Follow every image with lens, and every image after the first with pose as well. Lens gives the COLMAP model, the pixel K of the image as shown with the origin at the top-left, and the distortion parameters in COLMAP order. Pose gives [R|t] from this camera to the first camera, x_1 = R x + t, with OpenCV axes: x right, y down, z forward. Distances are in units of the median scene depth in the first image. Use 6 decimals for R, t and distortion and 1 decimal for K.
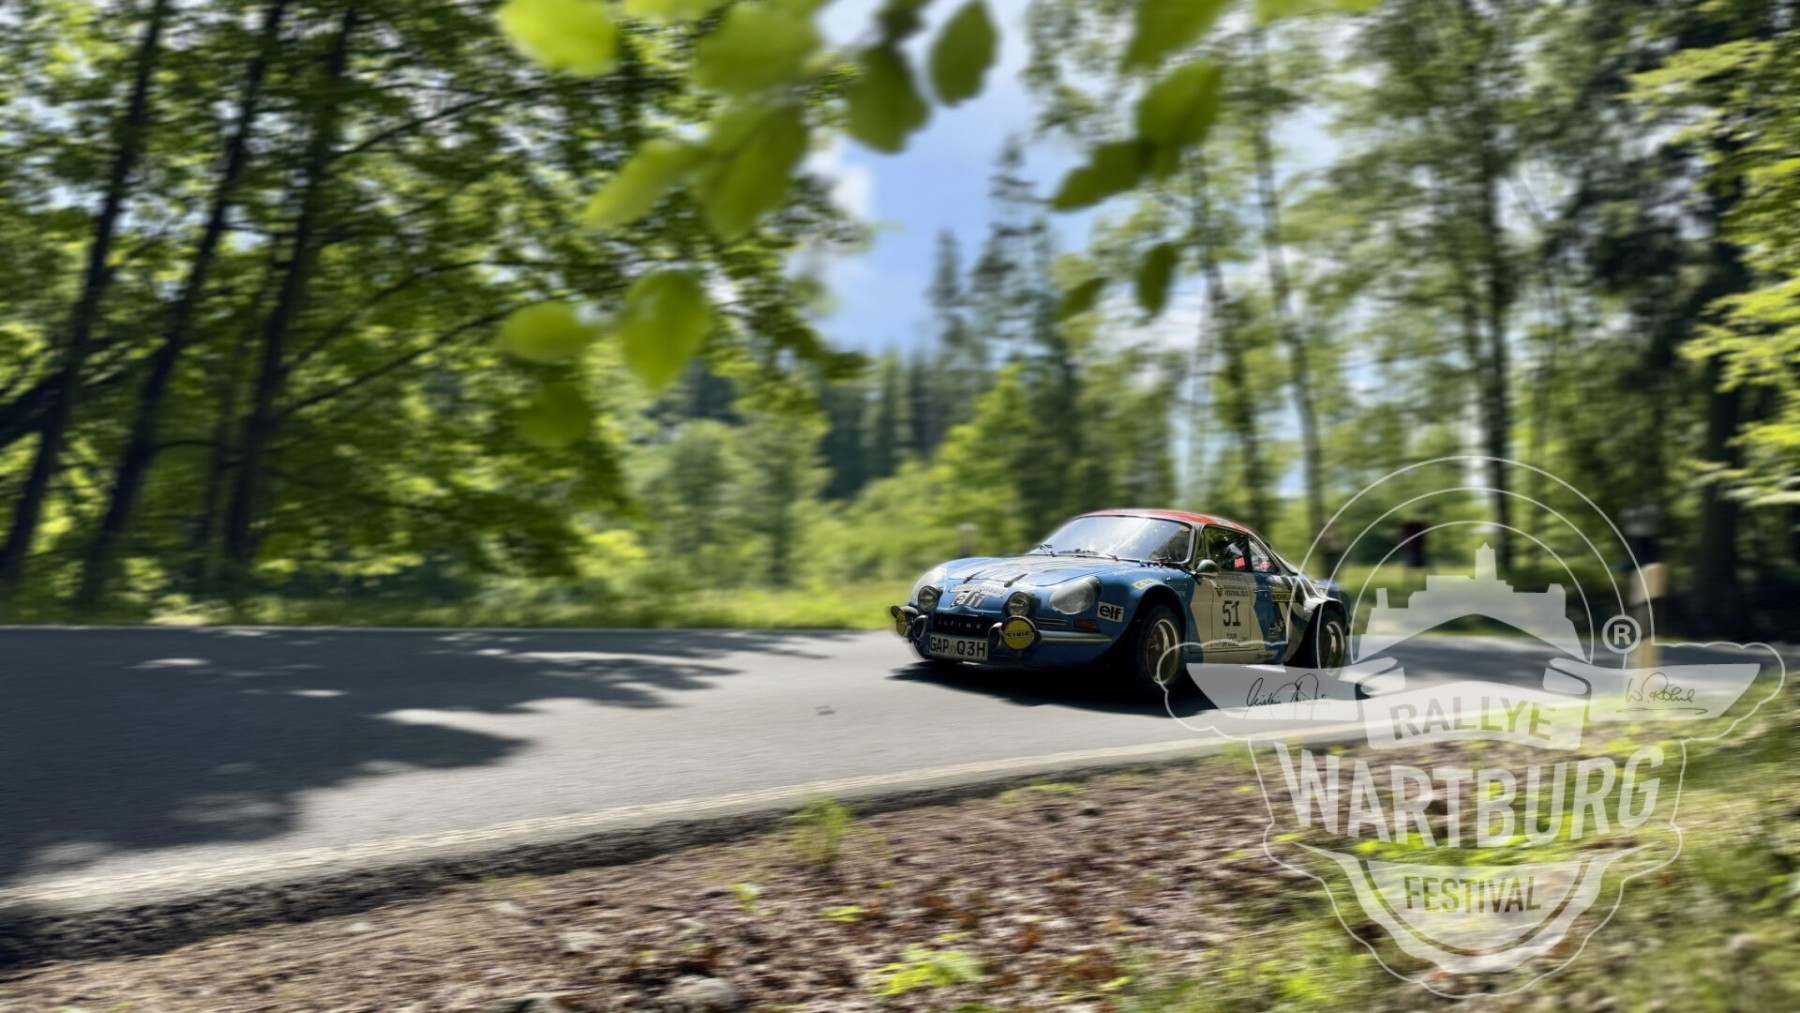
lens RADIAL K [[1271.4, 0, 891.9], [0, 1271.4, 518.2], [0, 0, 1]] dist [0.051888, -0.075590]
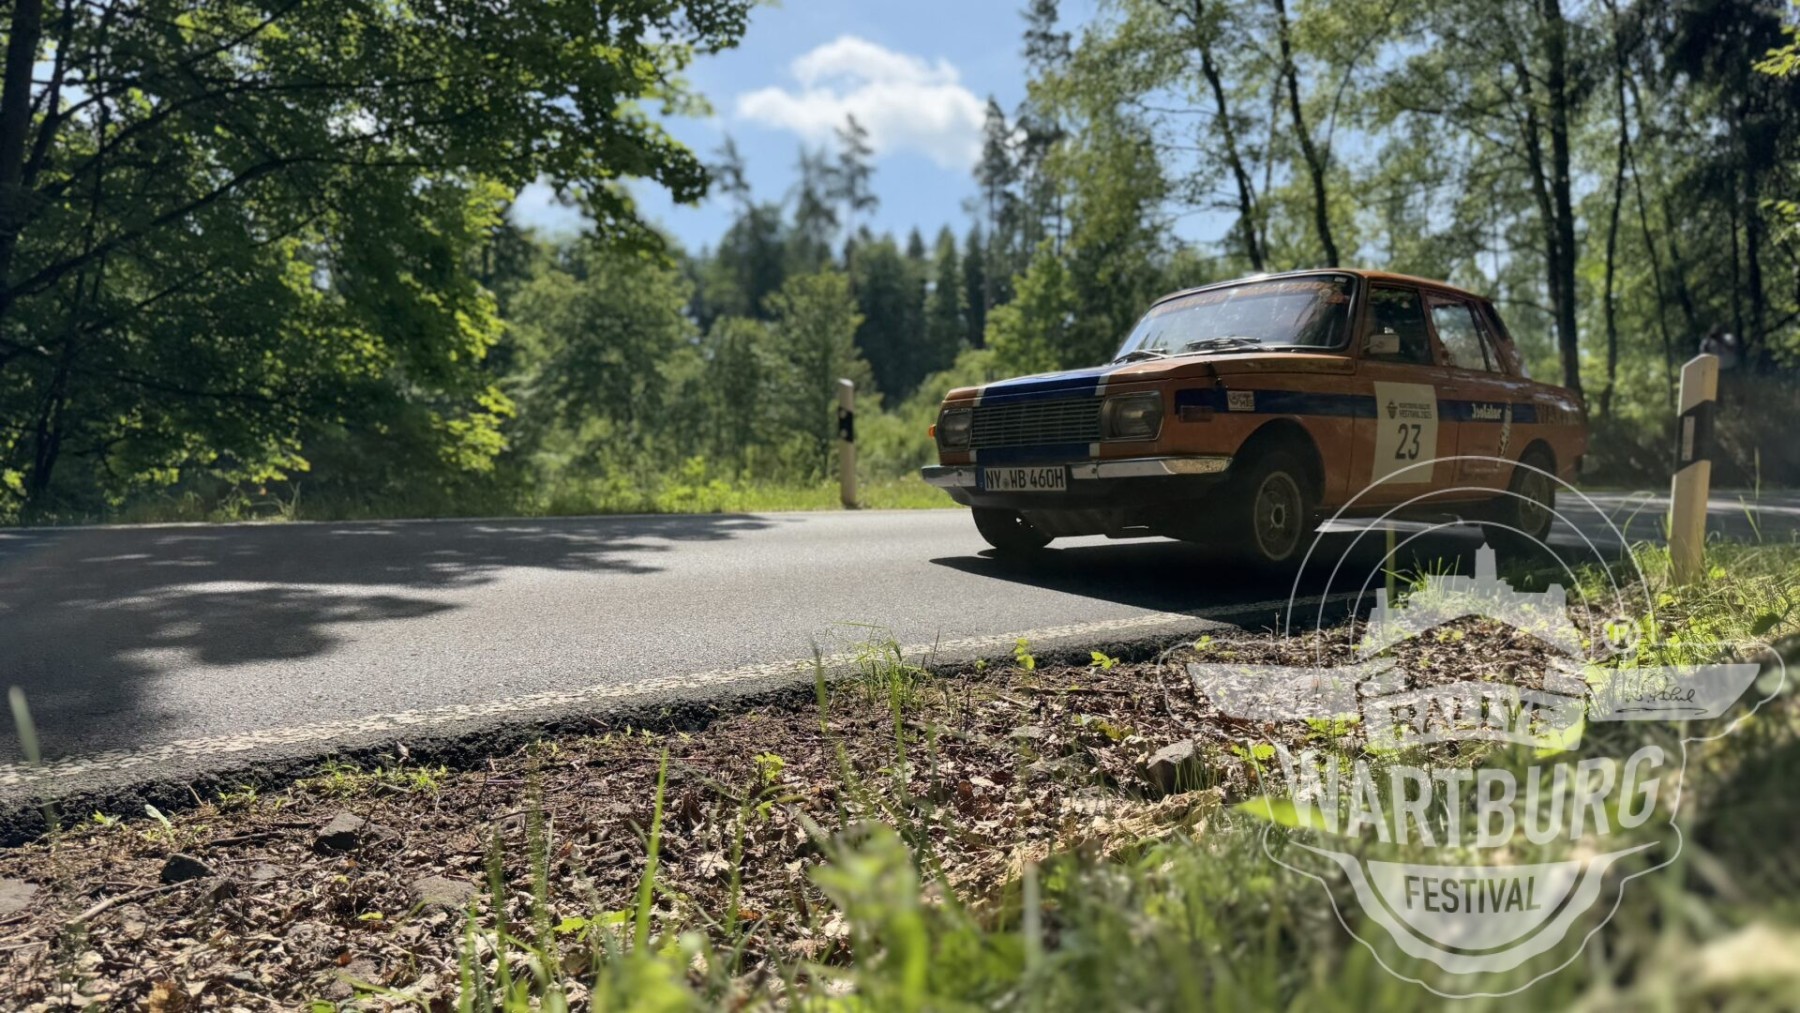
lens RADIAL K [[1278.3, 0, 902.0], [0, 1278.3, 528.8], [0, 0, 1]] dist [0.010095, -0.021247]
pose [[0.997299, -0.045688, -0.057509, 0.075714], [0.050587, 0.994938, 0.086832, 0.017465], [0.053251, -0.089506, 0.994562, 0.109838]]
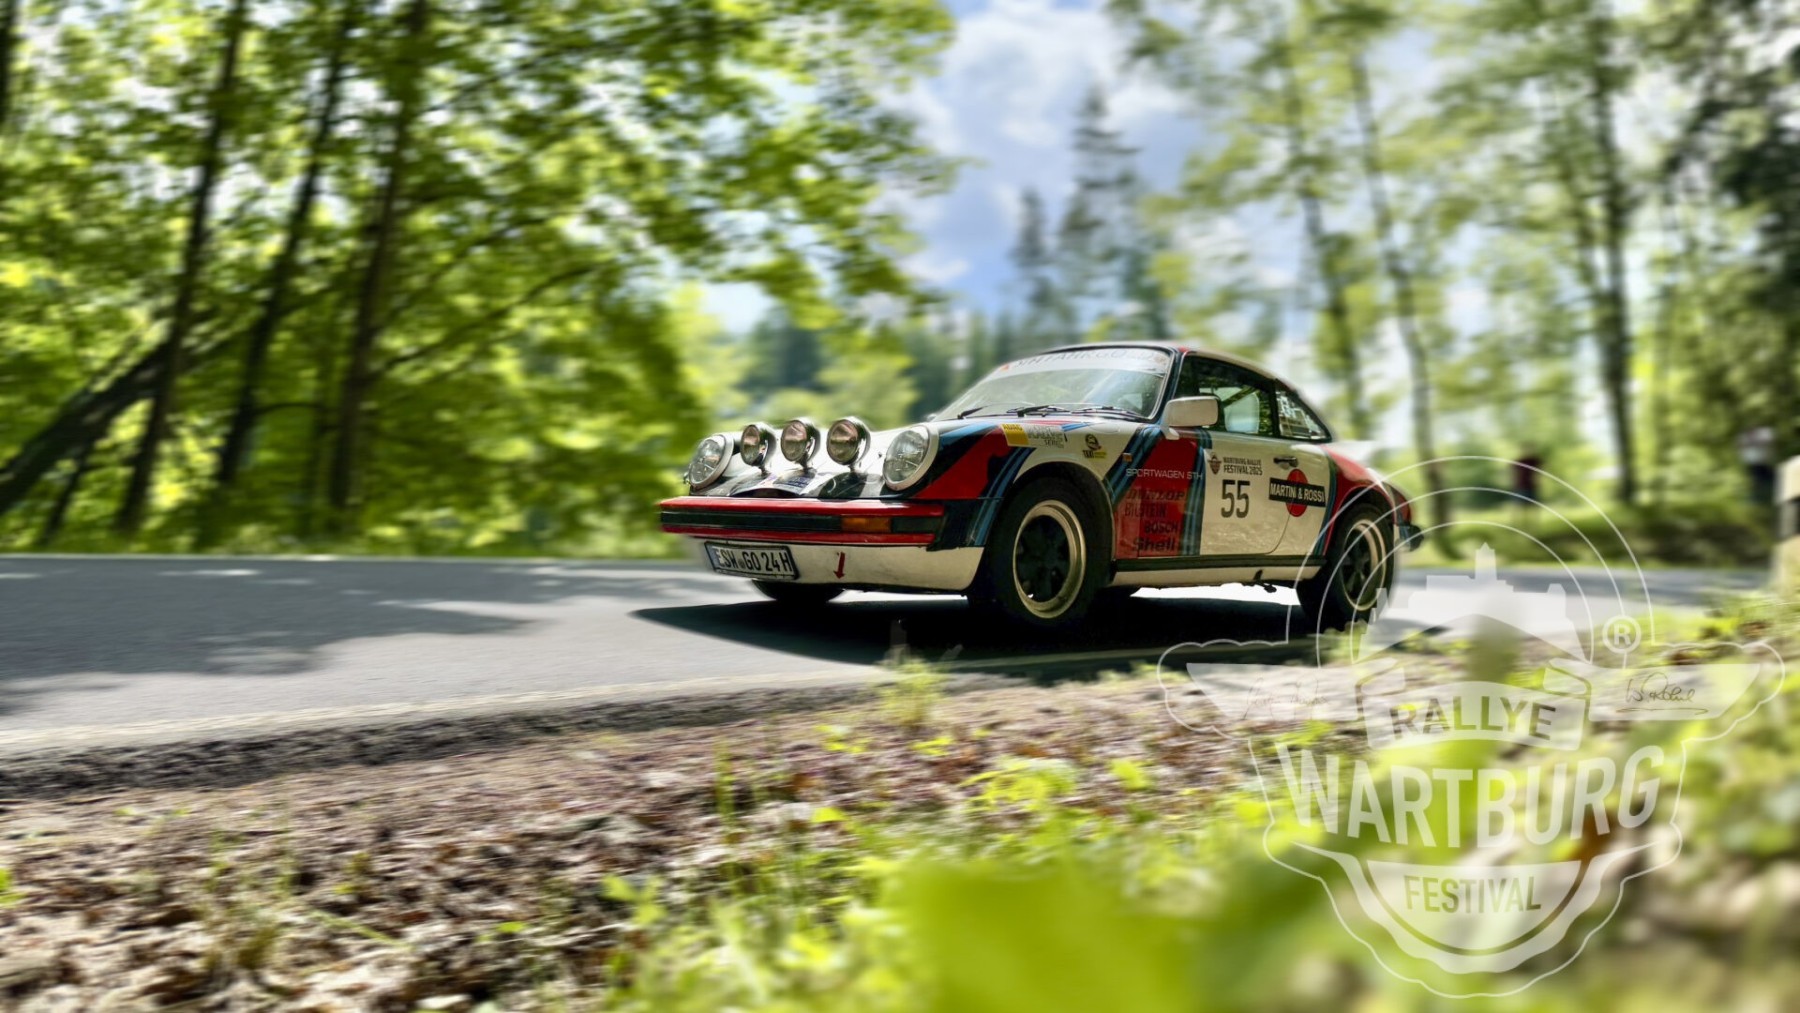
lens RADIAL K [[1271.4, 0, 891.9], [0, 1271.4, 518.2], [0, 0, 1]] dist [0.051888, -0.075590]
pose [[0.996940, -0.028388, -0.072827, 0.000510], [0.030060, 0.999307, 0.021967, 0.014005], [0.072153, -0.024089, 0.997103, 0.007499]]
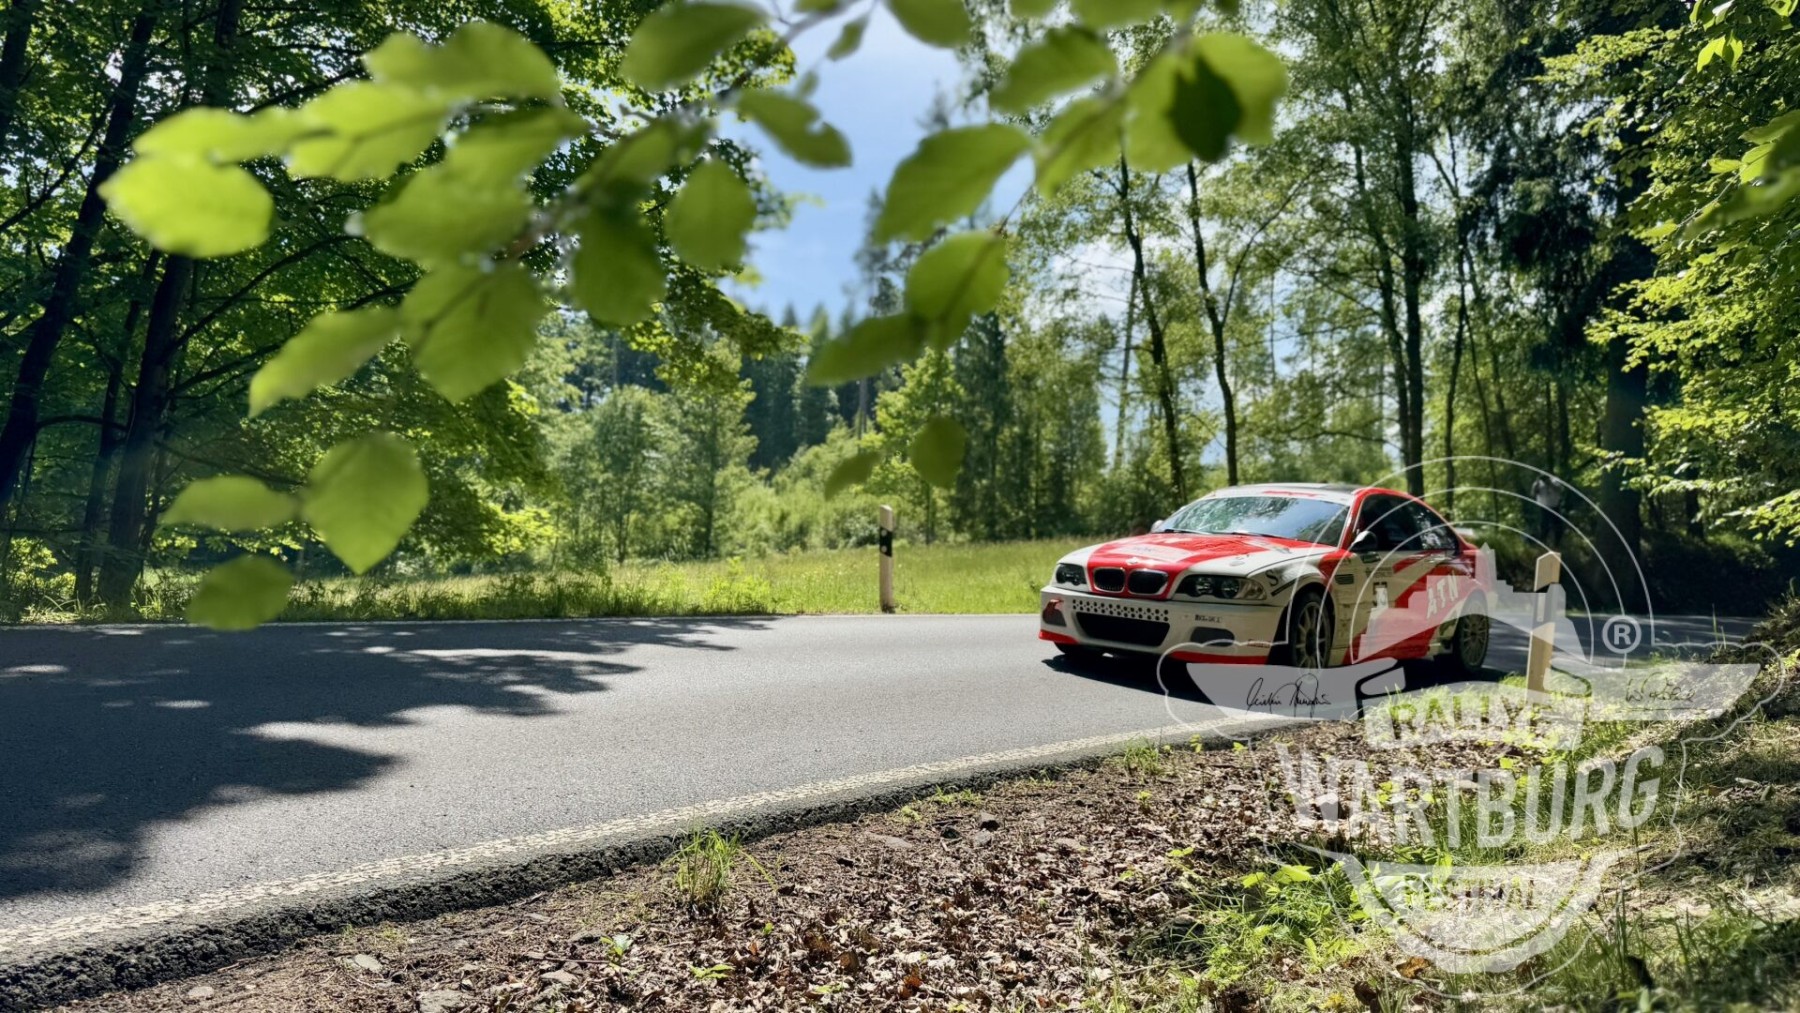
lens RADIAL K [[1276.5, 0, 895.9], [0, 1276.5, 524.4], [0, 0, 1]] dist [0.027494, -0.041732]
pose [[0.998357, -0.001662, 0.057284, 0.005167], [-0.000221, 0.999460, 0.032844, -0.006805], [-0.057308, -0.032802, 0.997818, 0.004363]]
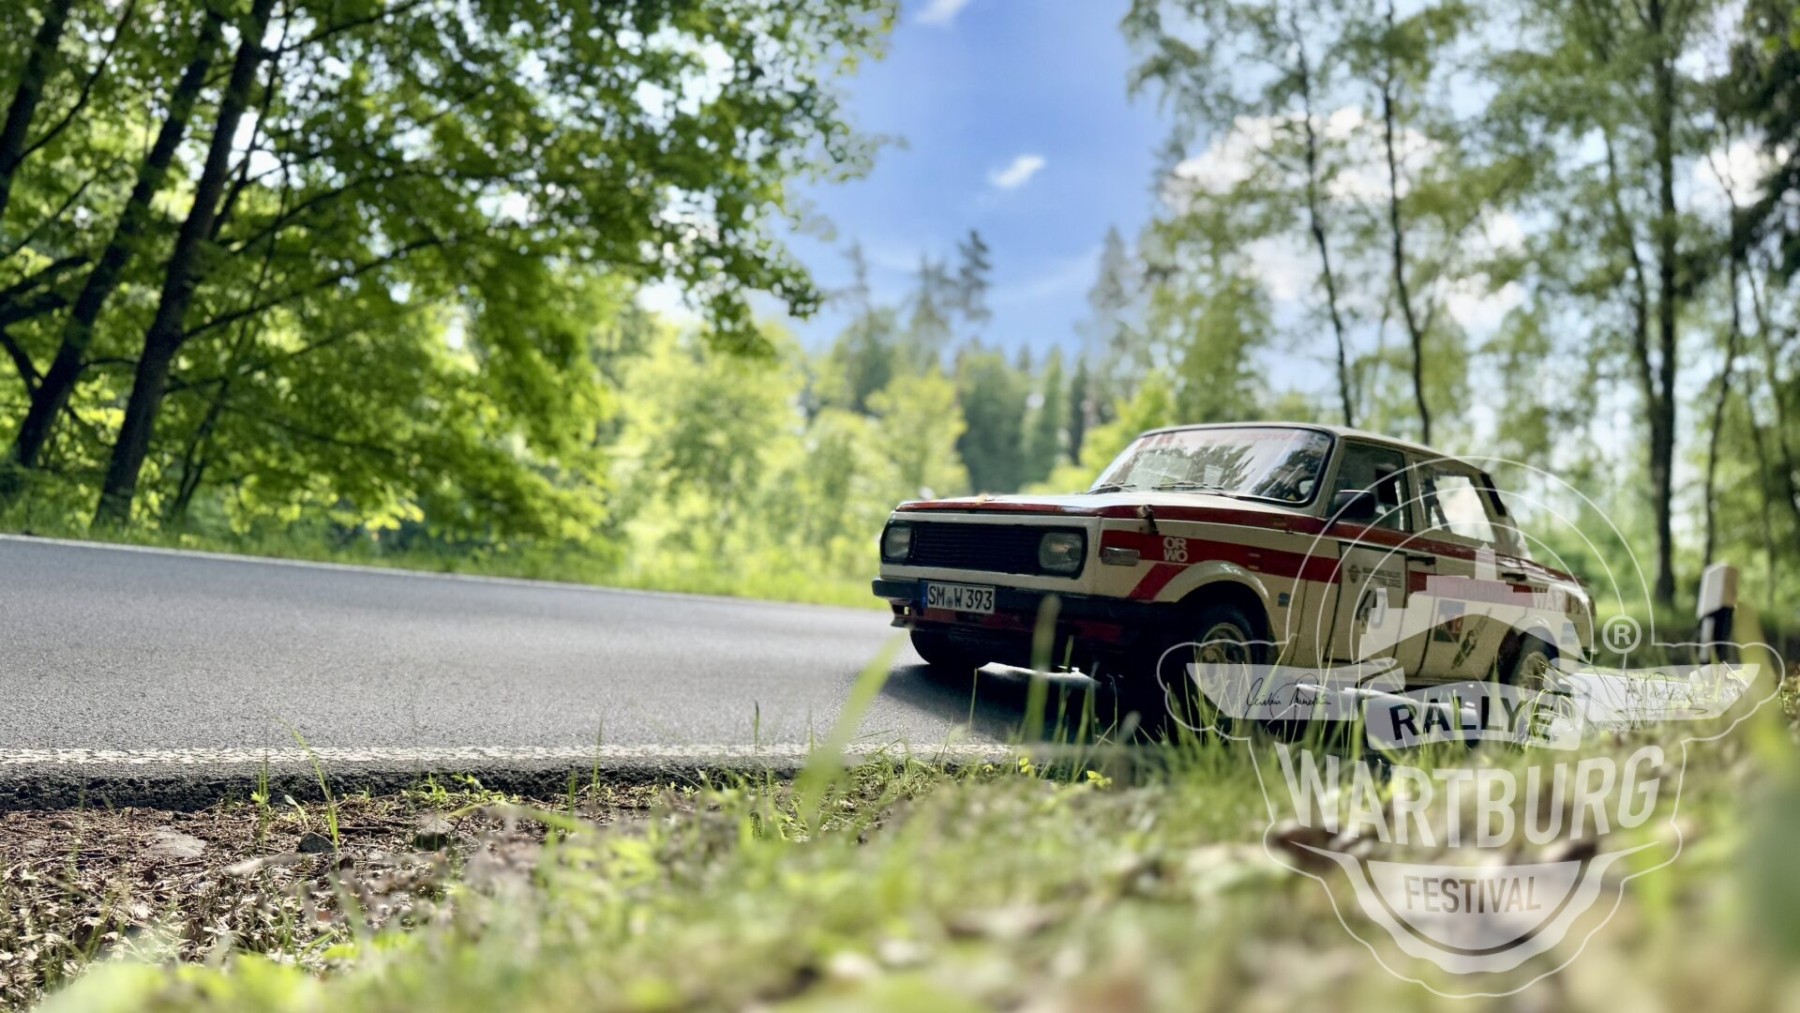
lens RADIAL K [[1275.9, 0, 901.3], [0, 1275.9, 516.1], [0, 0, 1]] dist [0.027460, -0.042076]
pose [[0.990506, 0.056089, -0.125504, 0.083290], [-0.057067, 0.998361, -0.004211, 0.014768], [0.125062, 0.011333, 0.992084, 0.088860]]
